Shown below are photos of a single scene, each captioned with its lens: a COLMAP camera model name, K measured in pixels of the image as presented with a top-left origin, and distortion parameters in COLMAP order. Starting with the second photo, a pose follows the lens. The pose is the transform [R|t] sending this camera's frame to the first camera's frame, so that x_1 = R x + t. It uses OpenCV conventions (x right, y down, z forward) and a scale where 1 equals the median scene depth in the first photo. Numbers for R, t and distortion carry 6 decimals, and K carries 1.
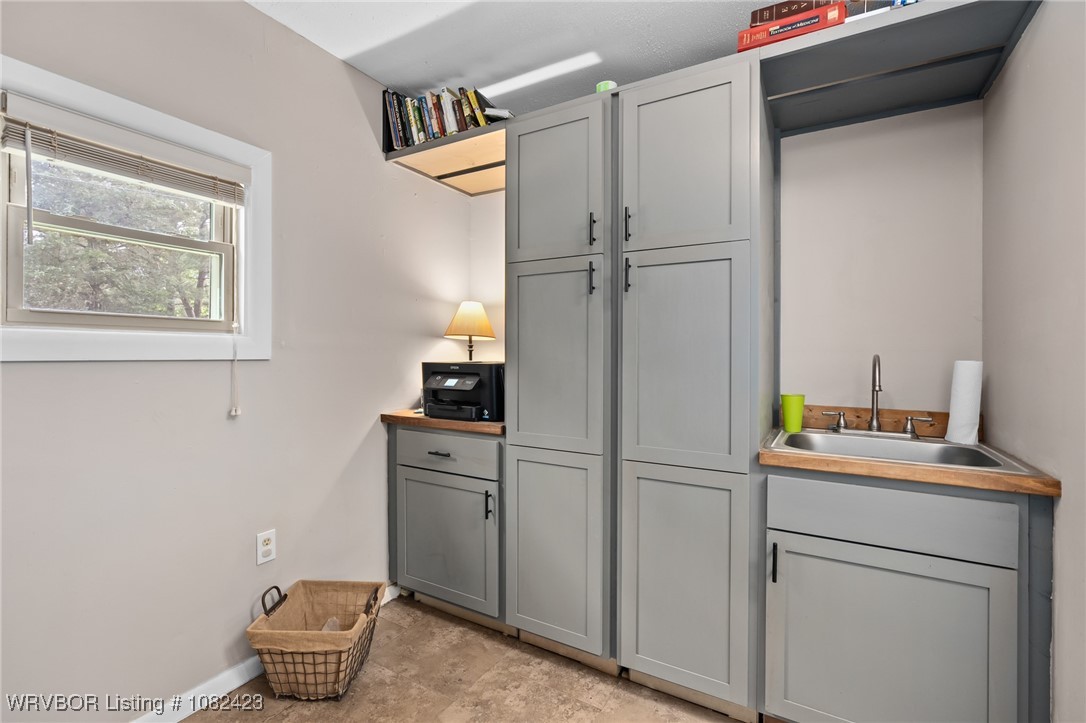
lens RADIAL K [[490.4, 0, 547.1], [0, 490.4, 357.0], [0, 0, 1]] dist [-0.005845, -0.000345]
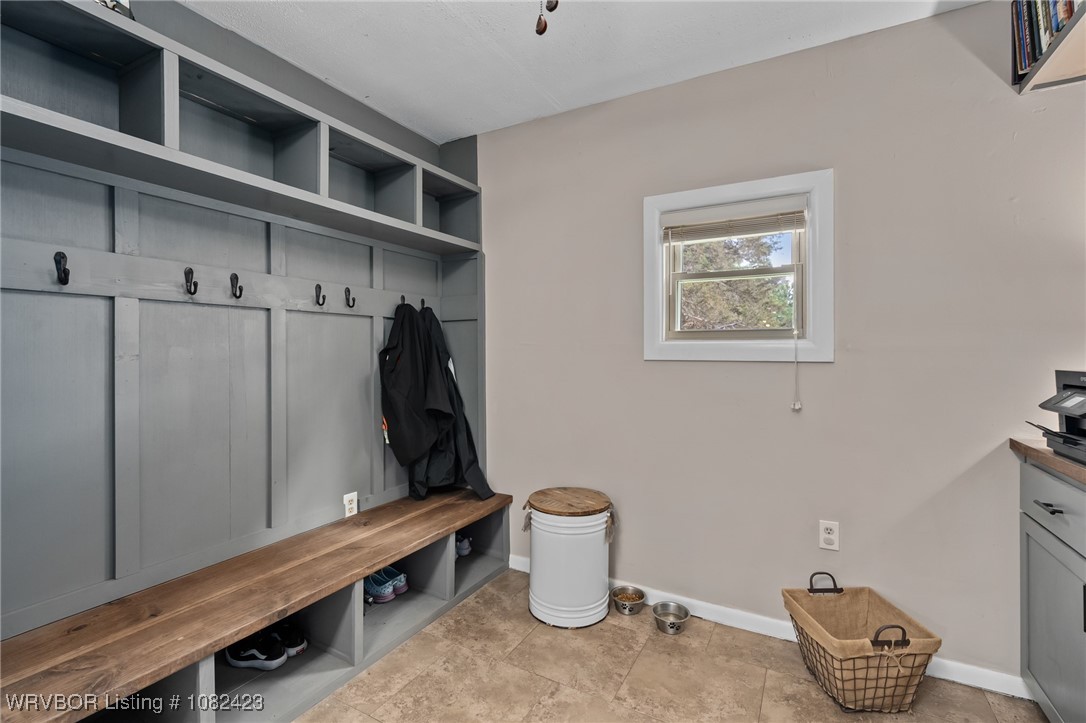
lens RADIAL K [[494.3, 0, 534.2], [0, 494.3, 358.3], [0, 0, 1]] dist [-0.004539, 0.000014]
pose [[0.002700, 0.004915, -0.999984, 0.555860], [-0.006133, 0.999969, 0.004898, -0.004713], [0.999978, 0.006120, 0.002730, 0.372633]]
